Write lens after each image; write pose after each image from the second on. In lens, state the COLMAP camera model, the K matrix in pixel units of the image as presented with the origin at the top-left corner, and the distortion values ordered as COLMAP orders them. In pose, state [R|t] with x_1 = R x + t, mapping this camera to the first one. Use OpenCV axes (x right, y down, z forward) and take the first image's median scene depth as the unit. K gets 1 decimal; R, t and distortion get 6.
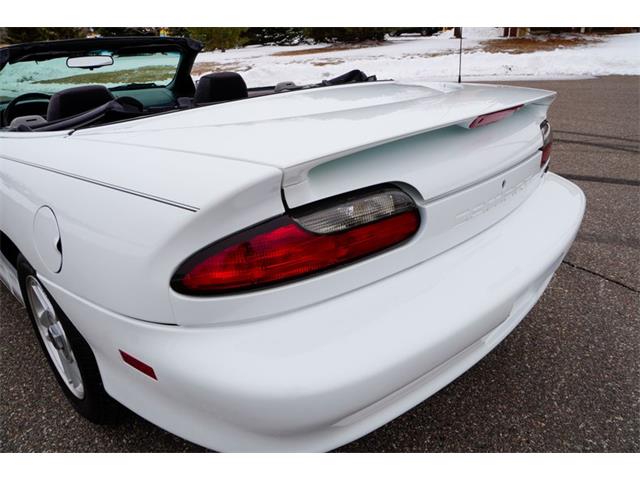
lens RADIAL K [[474.3, 0, 321.6], [0, 474.3, 238.0], [0, 0, 1]] dist [-0.130634, 0.092006]
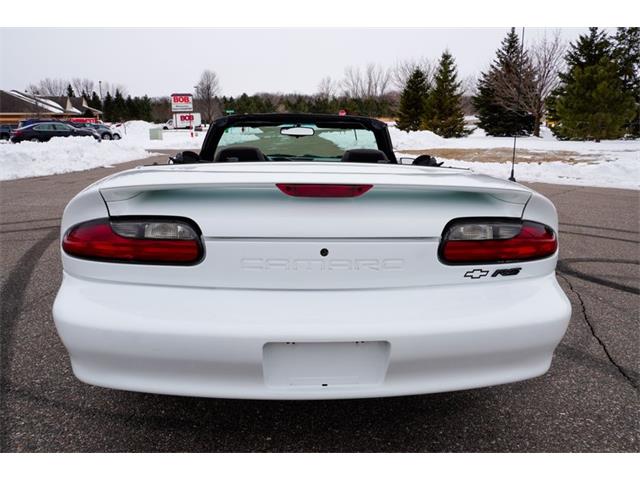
lens RADIAL K [[522.5, 0, 321.3], [0, 522.5, 238.6], [0, 0, 1]] dist [-0.094433, 0.117391]
pose [[0.739317, 0.187734, -0.646658, 0.665652], [-0.303960, 0.949981, -0.071722, -0.031963], [0.600848, 0.249583, 0.759401, 0.037825]]
